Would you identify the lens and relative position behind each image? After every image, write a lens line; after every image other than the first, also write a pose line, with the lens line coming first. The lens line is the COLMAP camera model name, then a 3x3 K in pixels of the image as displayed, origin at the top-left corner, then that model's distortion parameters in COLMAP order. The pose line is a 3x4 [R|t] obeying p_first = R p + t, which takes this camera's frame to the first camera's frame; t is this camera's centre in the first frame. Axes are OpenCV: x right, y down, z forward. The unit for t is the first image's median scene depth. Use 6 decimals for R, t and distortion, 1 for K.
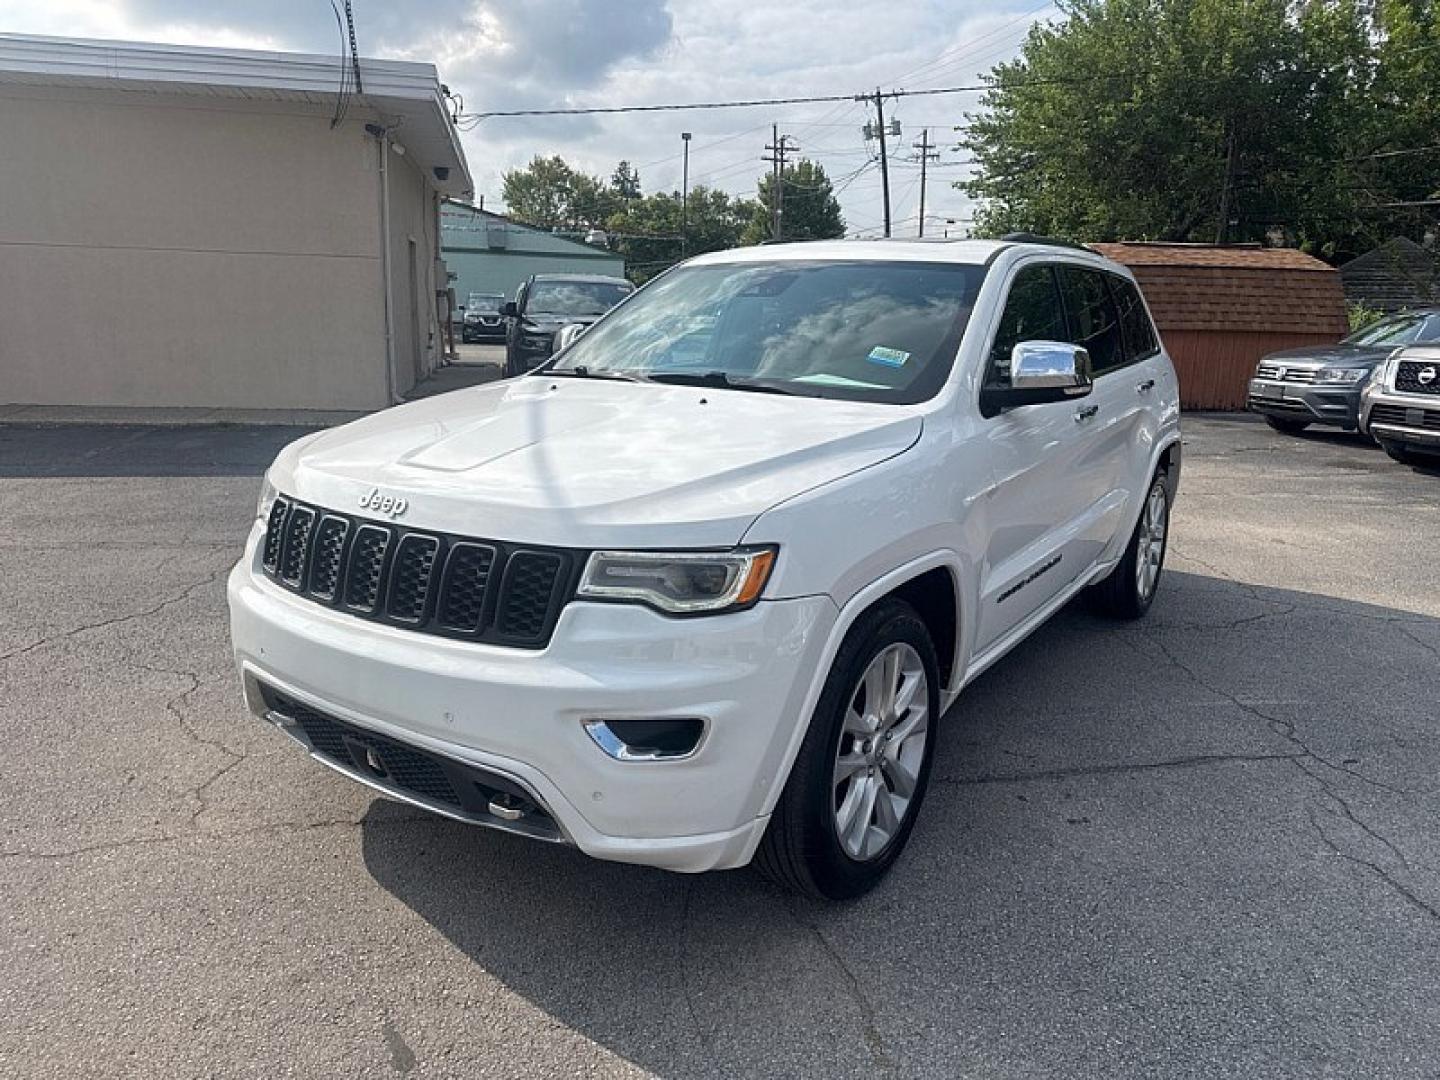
lens RADIAL K [[997.4, 0, 712.2], [0, 997.4, 534.5], [0, 0, 1]] dist [-0.004545, 0.001302]
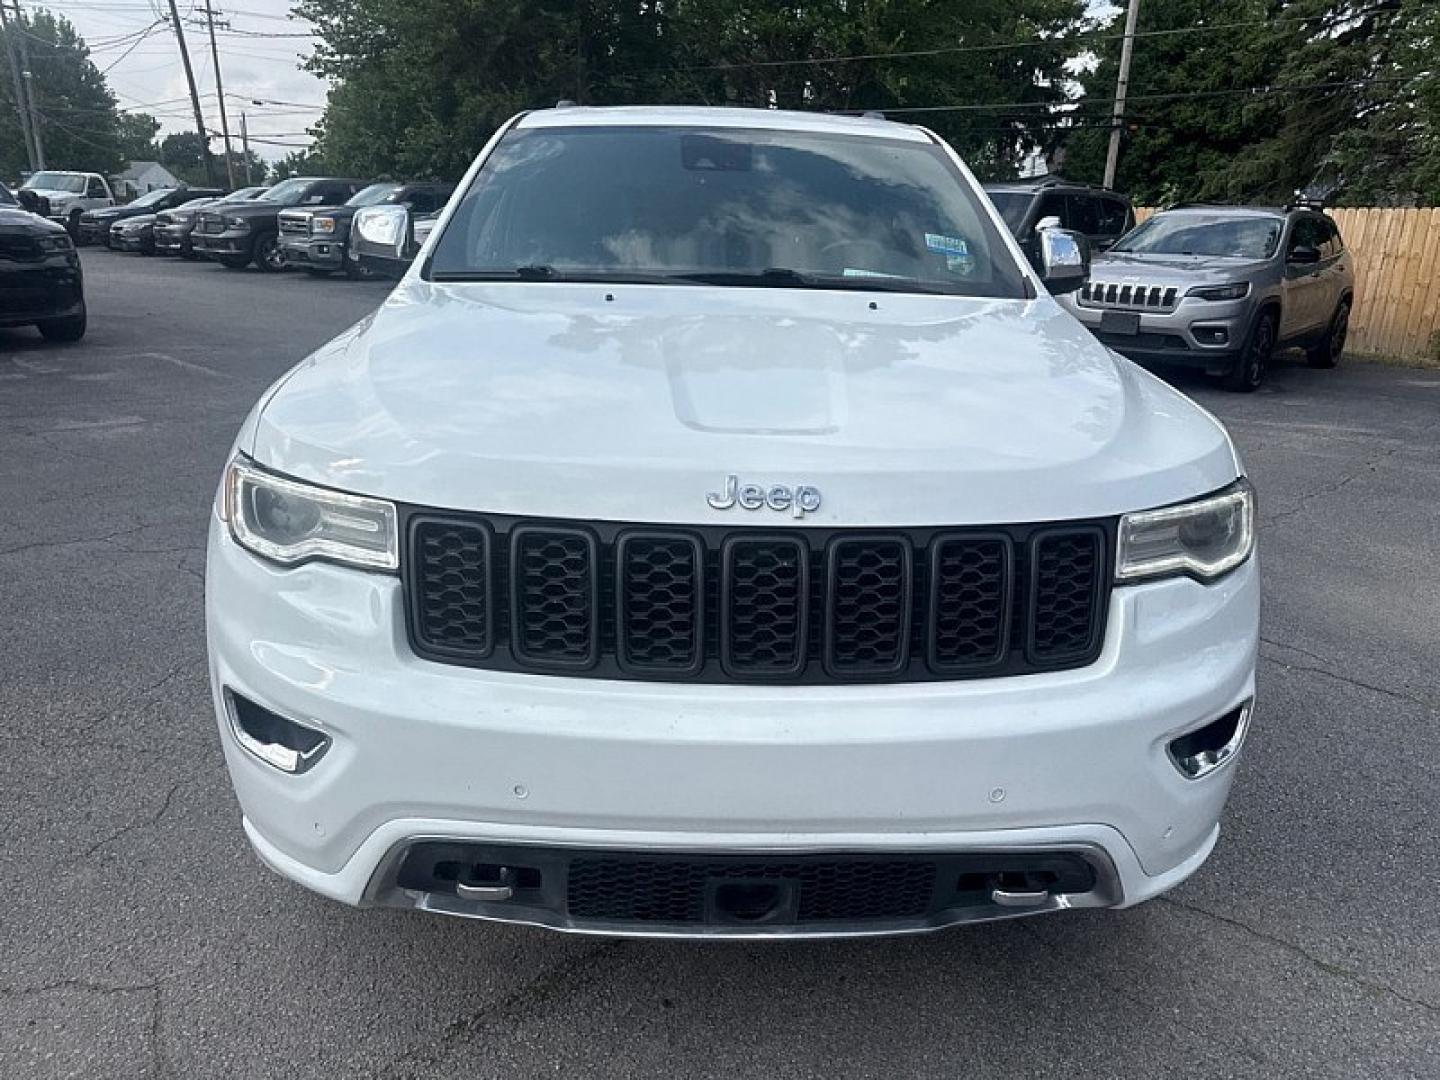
lens RADIAL K [[997.4, 0, 707.9], [0, 997.4, 537.9], [0, 0, 1]] dist [-0.004545, 0.001302]
pose [[0.808692, -0.174033, 0.561898, -0.433894], [0.115969, 0.983654, 0.137755, -0.058393], [-0.576687, -0.046238, 0.815655, 0.321354]]
